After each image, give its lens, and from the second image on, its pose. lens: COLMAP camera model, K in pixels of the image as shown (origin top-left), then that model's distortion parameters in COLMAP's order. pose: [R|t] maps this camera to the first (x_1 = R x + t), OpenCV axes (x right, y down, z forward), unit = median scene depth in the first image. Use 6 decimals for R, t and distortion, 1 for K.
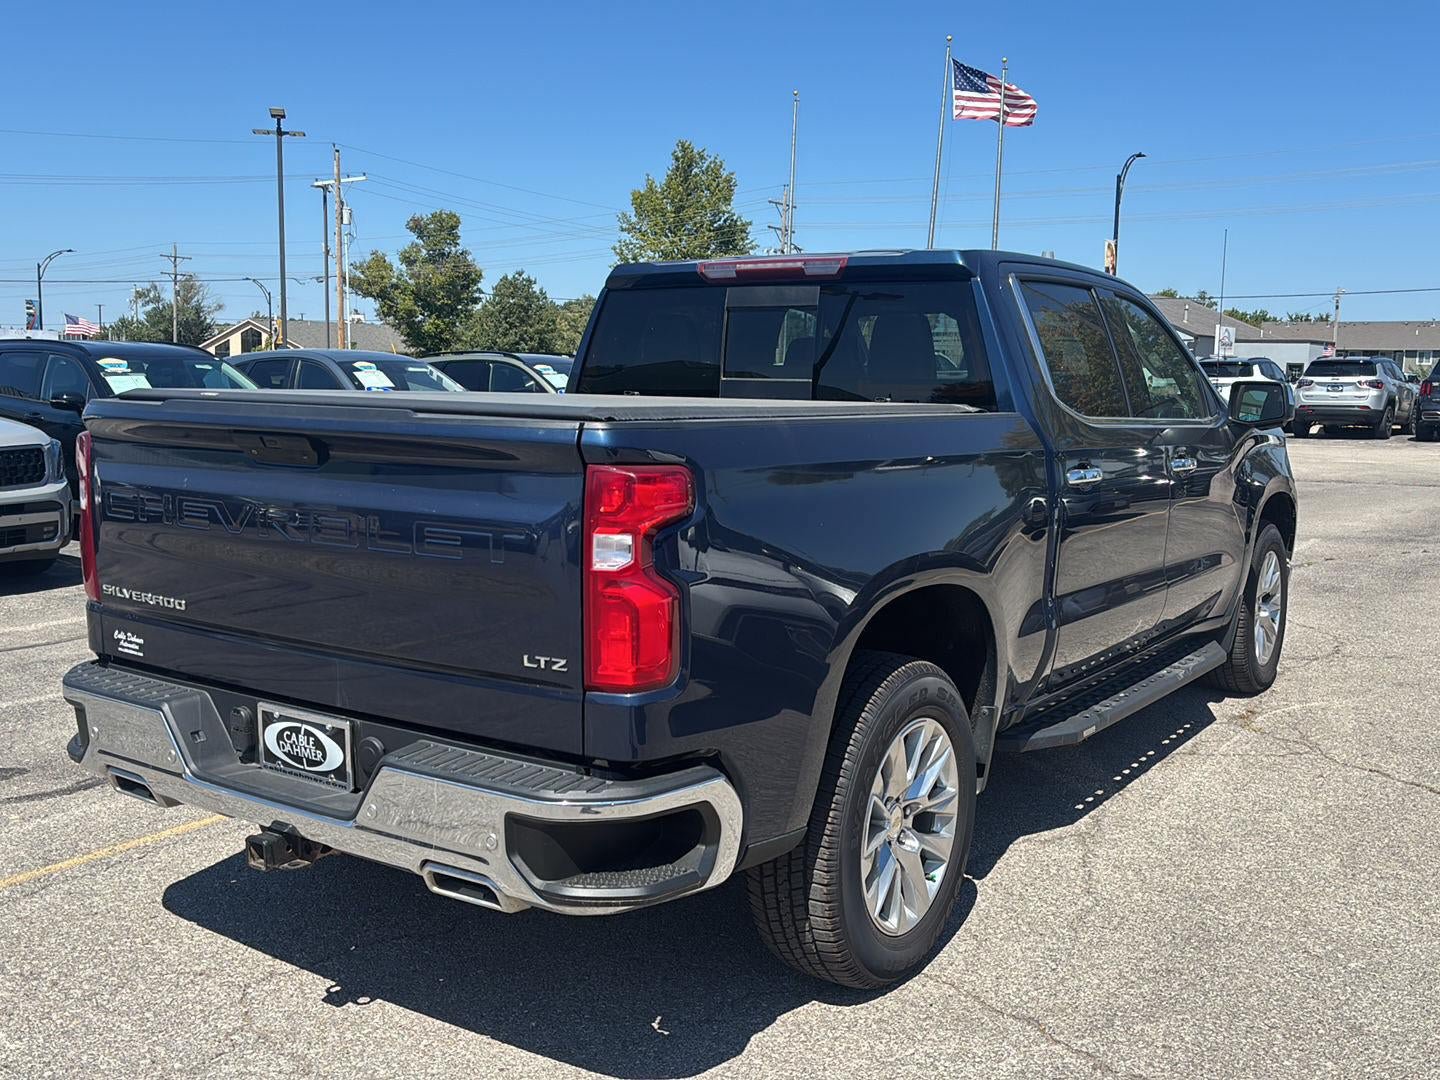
lens RADIAL K [[1411.8, 0, 715.9], [0, 1411.8, 391.7], [0, 0, 1]] dist [-0.013444, -0.018506]
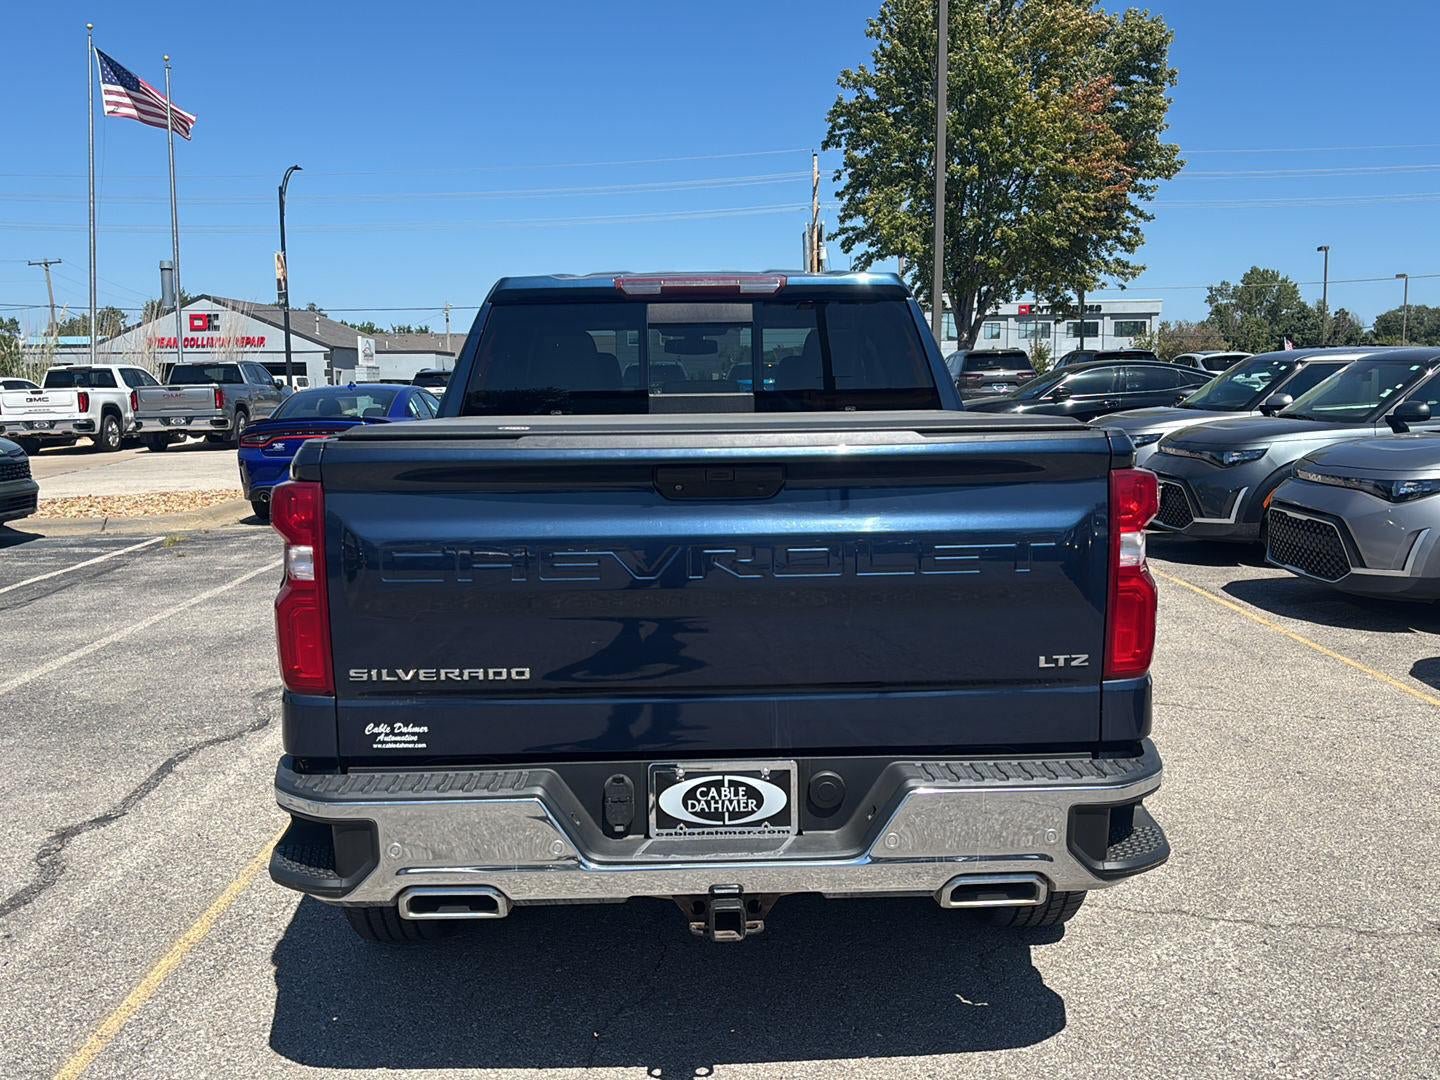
lens RADIAL K [[1363.5, 0, 723.6], [0, 1363.5, 456.9], [0, 0, 1]] dist [0.150159, -0.309699]
pose [[0.810884, -0.056298, 0.582492, -0.791158], [0.033192, 0.998184, 0.050269, -0.018607], [-0.584264, -0.021428, 0.811280, 0.265807]]
